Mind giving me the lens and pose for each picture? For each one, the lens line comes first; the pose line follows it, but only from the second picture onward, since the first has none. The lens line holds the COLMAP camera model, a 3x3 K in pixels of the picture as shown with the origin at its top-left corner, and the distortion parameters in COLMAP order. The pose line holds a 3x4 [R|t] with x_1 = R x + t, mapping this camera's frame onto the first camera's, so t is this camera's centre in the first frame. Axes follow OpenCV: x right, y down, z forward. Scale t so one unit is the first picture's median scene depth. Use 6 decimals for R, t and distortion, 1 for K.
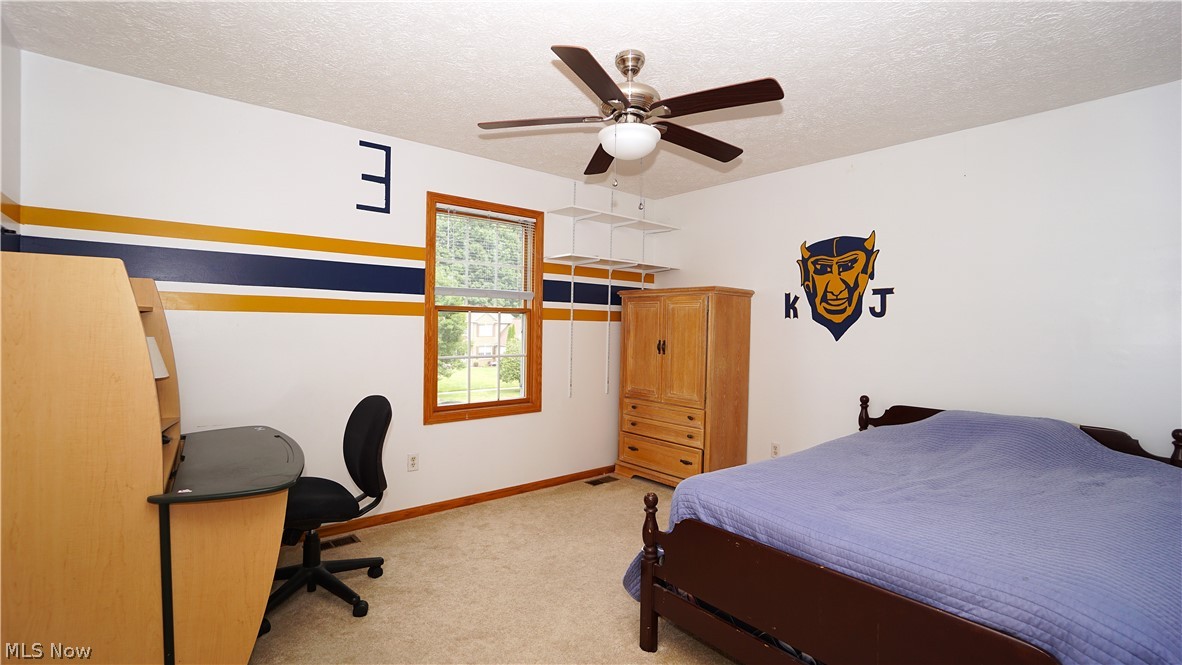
lens RADIAL K [[526.5, 0, 582.1], [0, 526.5, 330.4], [0, 0, 1]] dist [-0.061910, 0.025900]
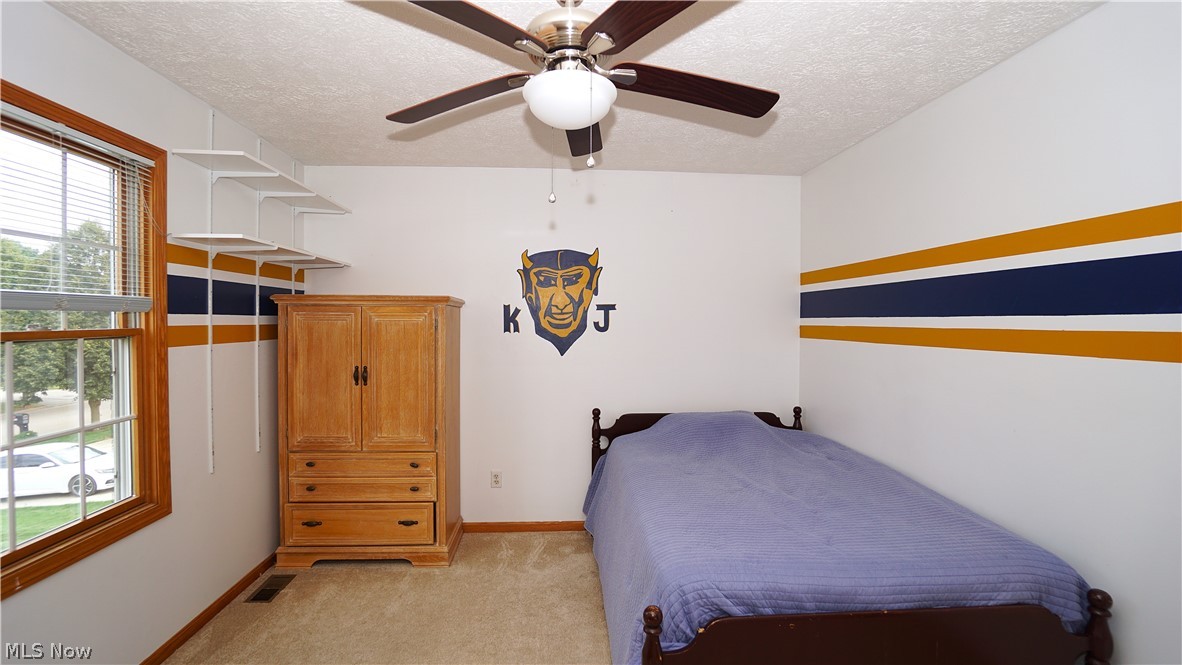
lens RADIAL K [[526.5, 0, 582.1], [0, 526.5, 330.4], [0, 0, 1]] dist [-0.061910, 0.025900]
pose [[0.584198, -0.030635, 0.811033, -0.275370], [0.011699, 0.999501, 0.029327, -0.052851], [-0.811527, -0.007644, 0.584265, 0.363493]]
